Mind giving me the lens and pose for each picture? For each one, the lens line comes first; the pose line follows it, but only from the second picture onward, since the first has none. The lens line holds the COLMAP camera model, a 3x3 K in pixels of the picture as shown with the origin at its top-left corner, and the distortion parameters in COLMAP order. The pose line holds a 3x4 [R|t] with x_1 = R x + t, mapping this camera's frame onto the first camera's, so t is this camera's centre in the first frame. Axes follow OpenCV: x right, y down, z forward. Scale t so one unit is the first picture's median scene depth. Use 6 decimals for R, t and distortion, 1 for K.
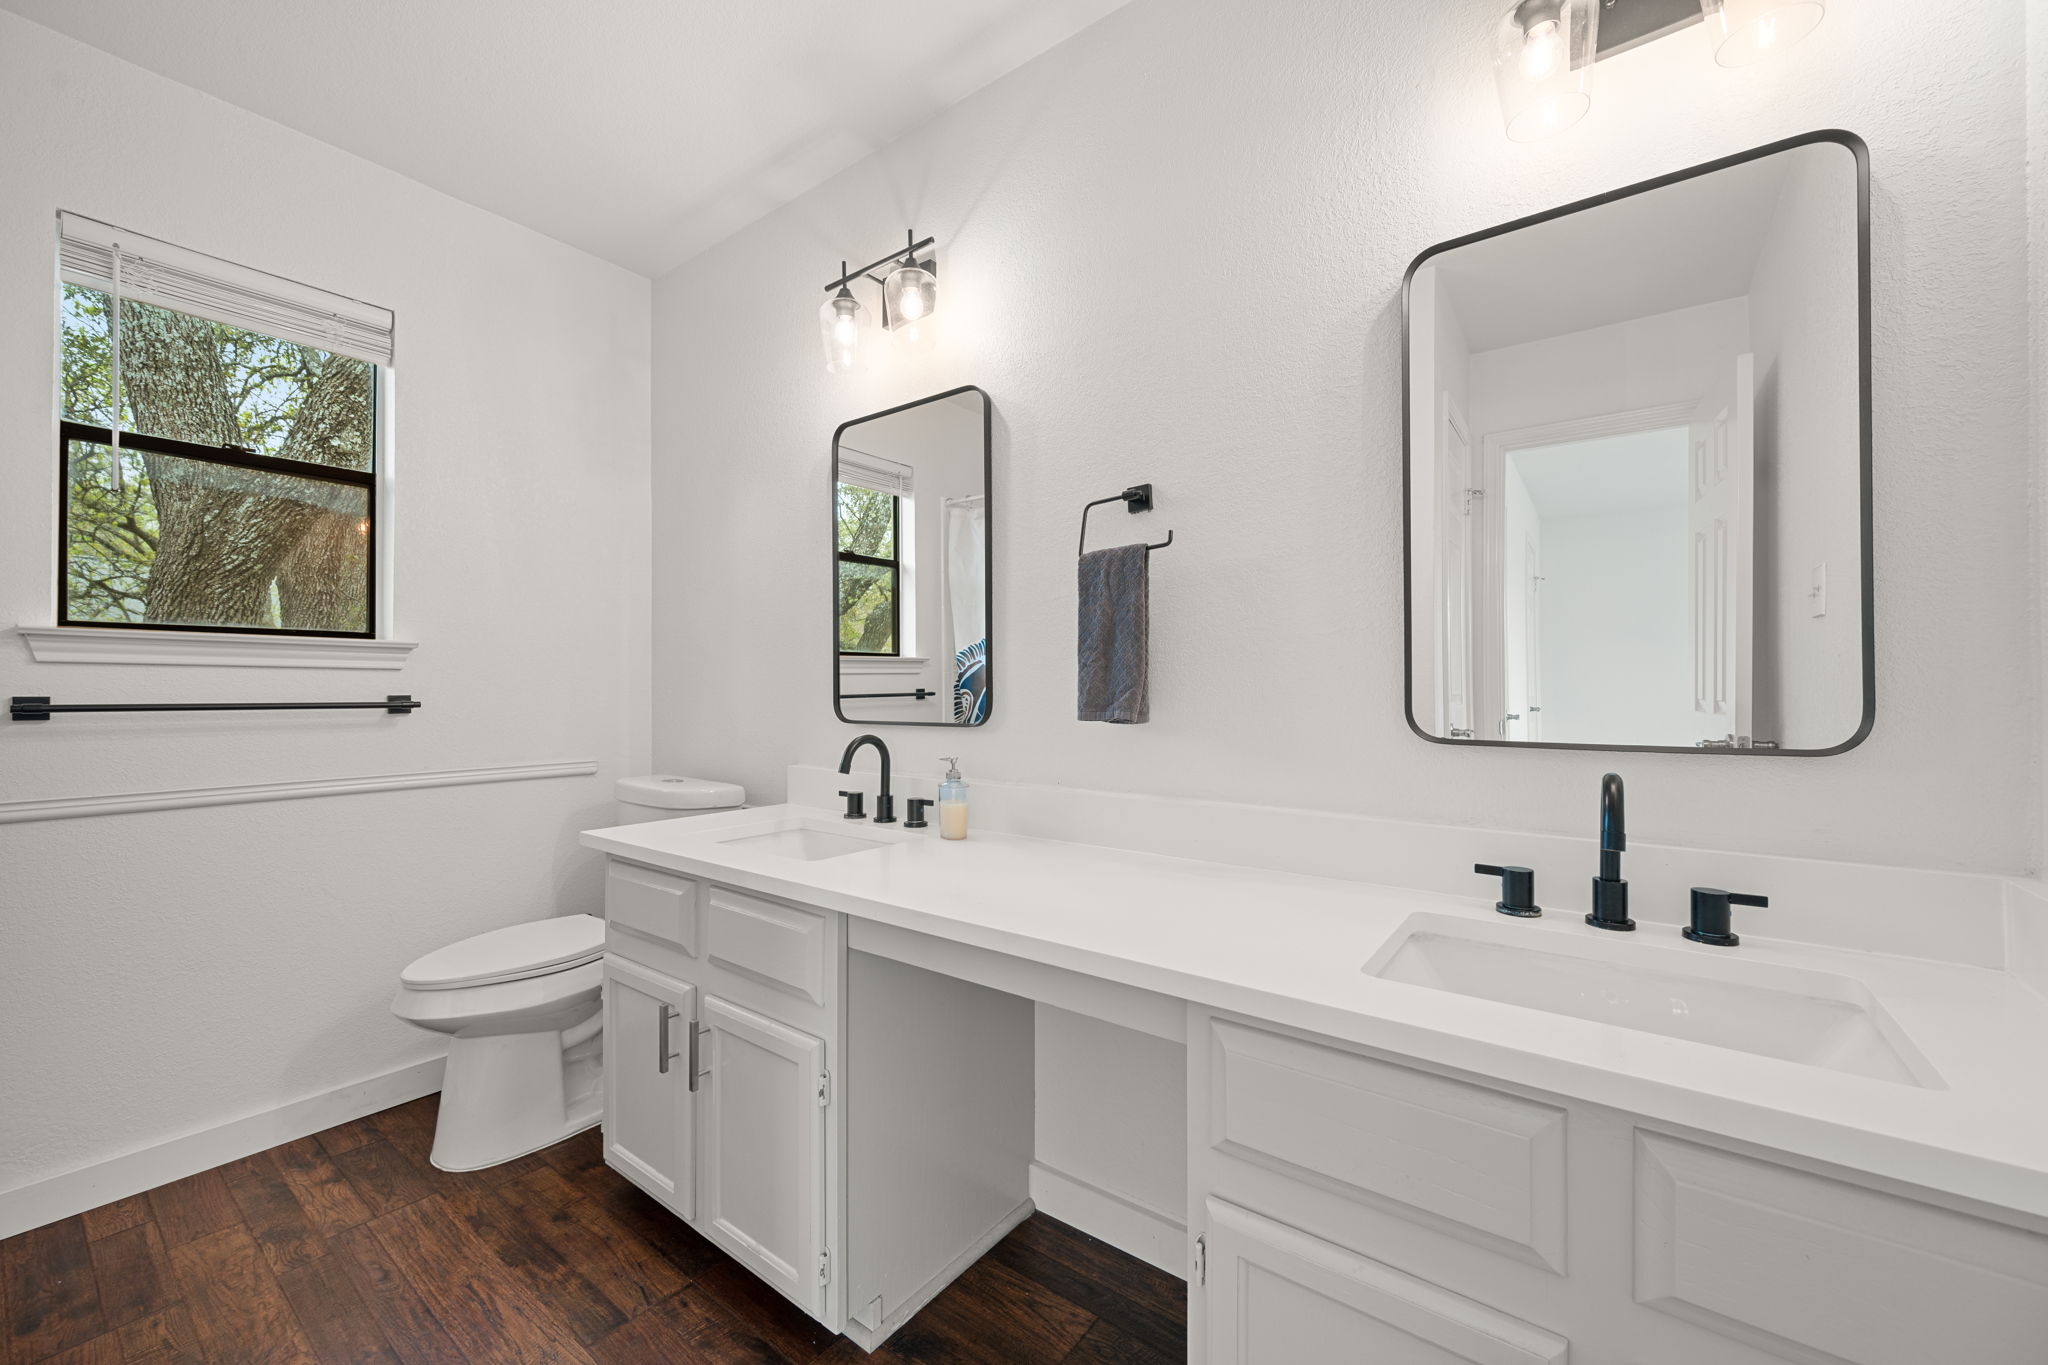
lens RADIAL K [[802.0, 0, 1024.0], [0, 802.0, 682.5], [0, 0, 1]] dist [-0.002376, -0.000238]
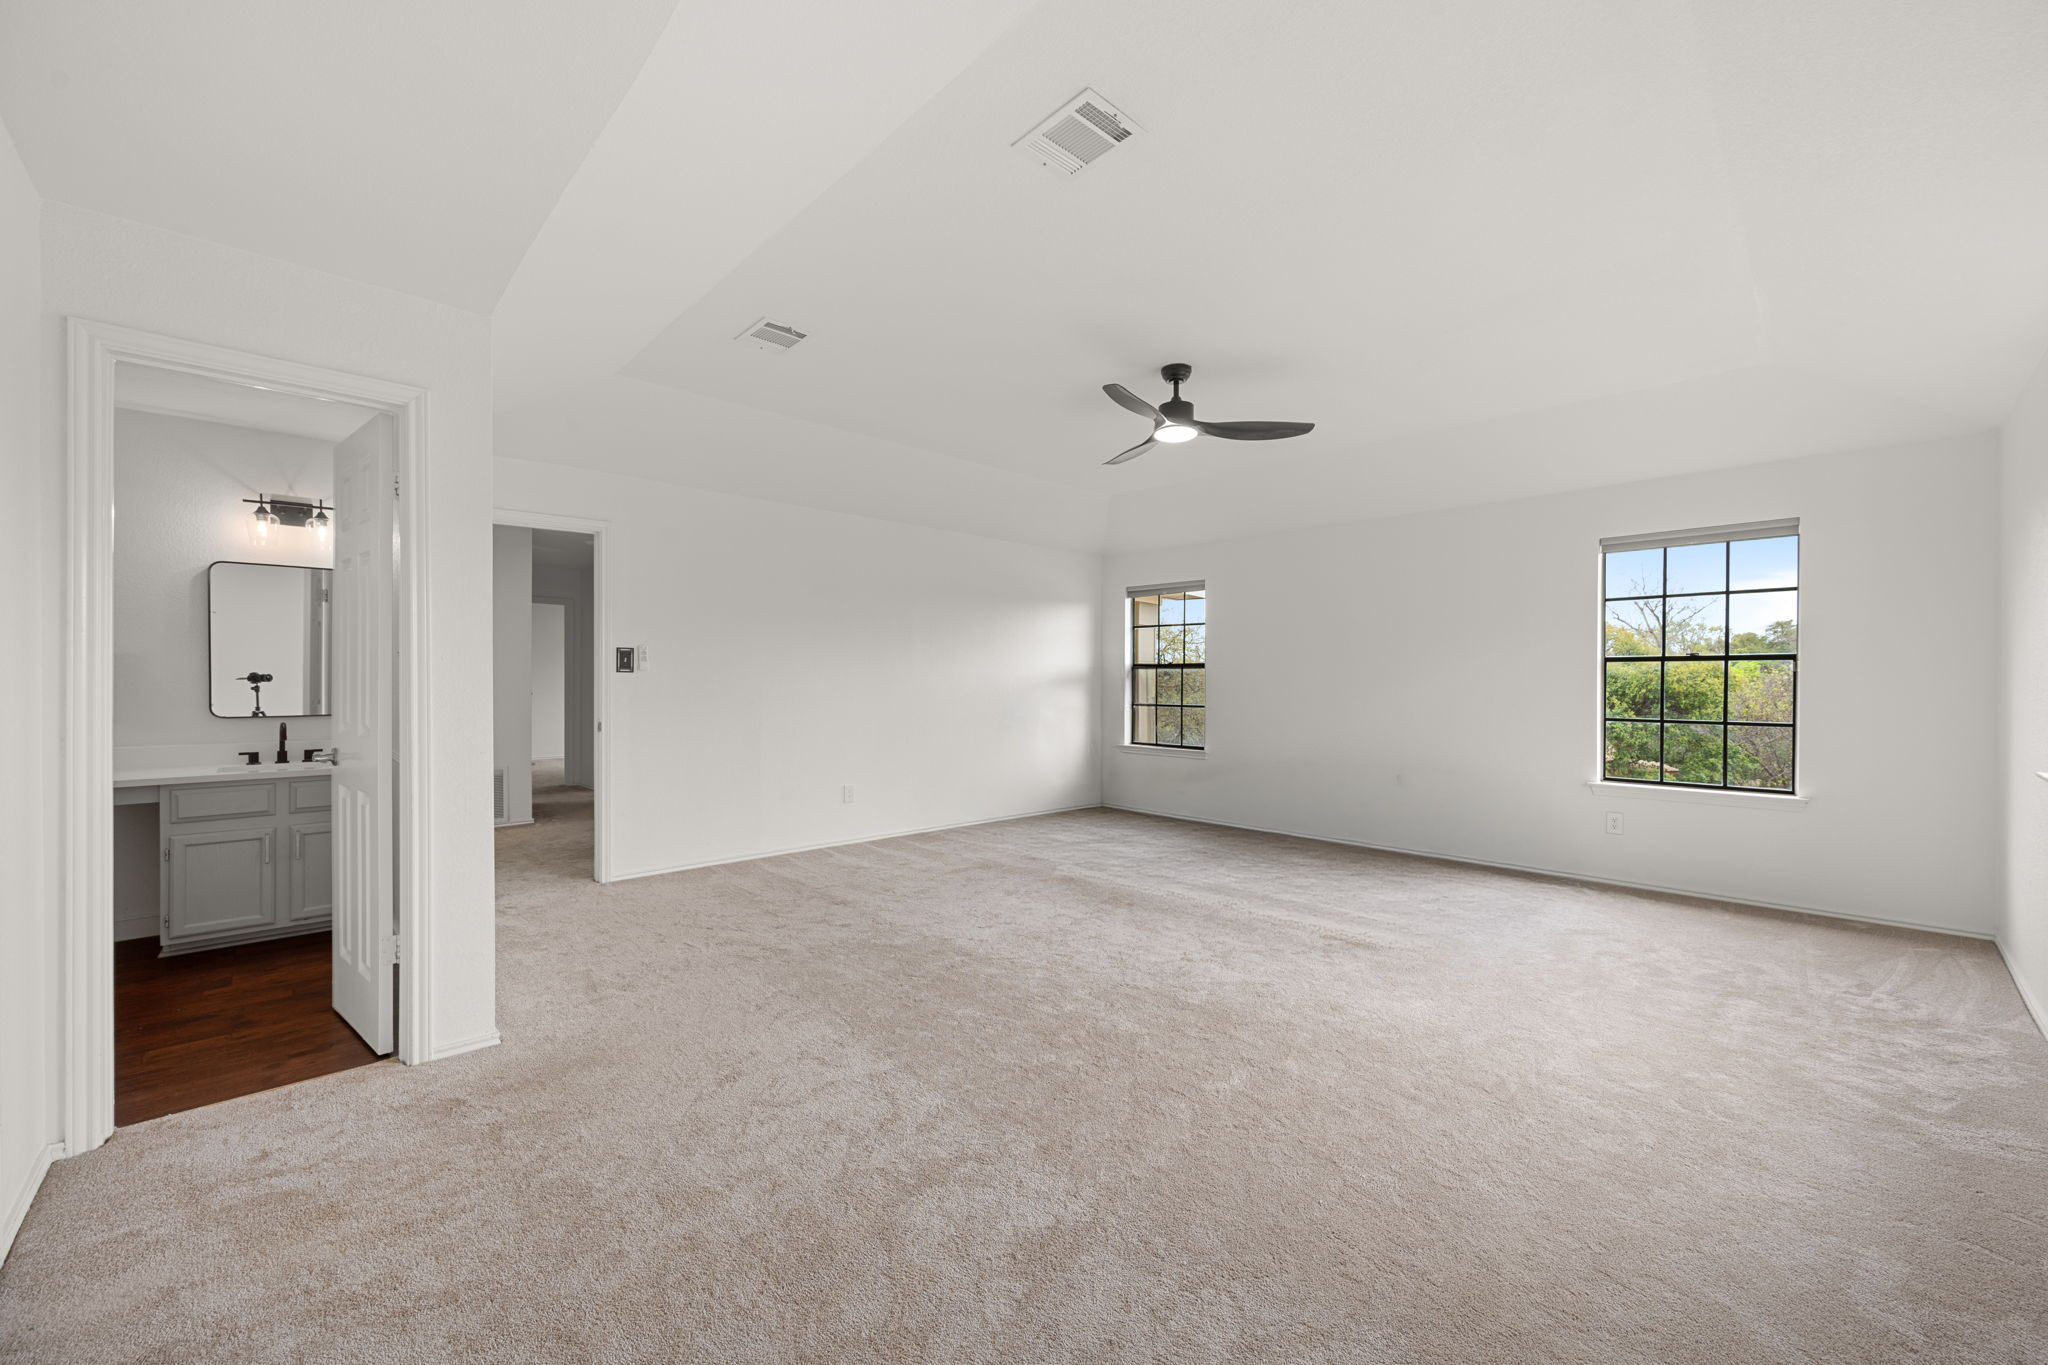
lens RADIAL K [[779.7, 0, 1024.0], [0, 779.7, 682.5], [0, 0, 1]] dist [-0.000510, -0.000019]
pose [[0.163346, -0.004110, 0.986560, -2.482169], [-0.012164, 0.999907, 0.006180, -0.157072], [-0.986494, -0.013010, 0.163281, -3.260696]]
